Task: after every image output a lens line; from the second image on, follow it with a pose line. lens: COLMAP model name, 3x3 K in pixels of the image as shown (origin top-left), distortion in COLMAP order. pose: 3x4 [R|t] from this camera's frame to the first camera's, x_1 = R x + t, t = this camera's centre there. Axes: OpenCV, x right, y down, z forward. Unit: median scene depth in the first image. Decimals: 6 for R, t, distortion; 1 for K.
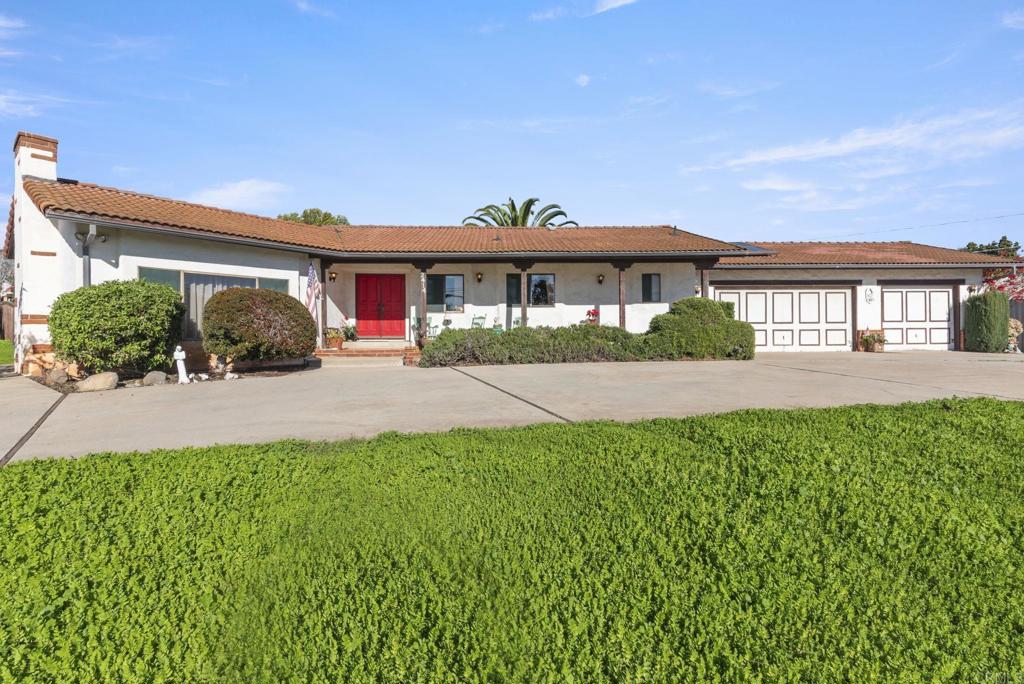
lens RADIAL K [[480.3, 0, 477.1], [0, 480.3, 340.5], [0, 0, 1]] dist [0.013929, -0.000318]
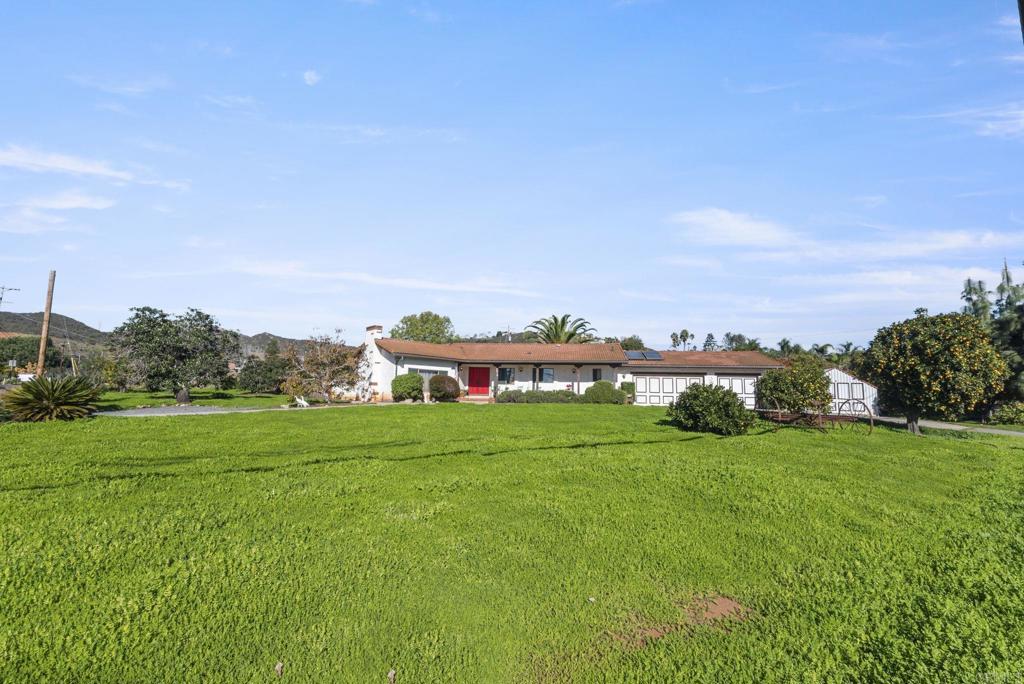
lens RADIAL K [[463.8, 0, 513.7], [0, 463.8, 338.9], [0, 0, 1]] dist [0.015011, -0.000115]
pose [[0.996158, 0.011420, -0.086824, 0.173183], [-0.024791, 0.987679, -0.154518, 0.076681], [0.083989, 0.156077, 0.984167, -1.331721]]
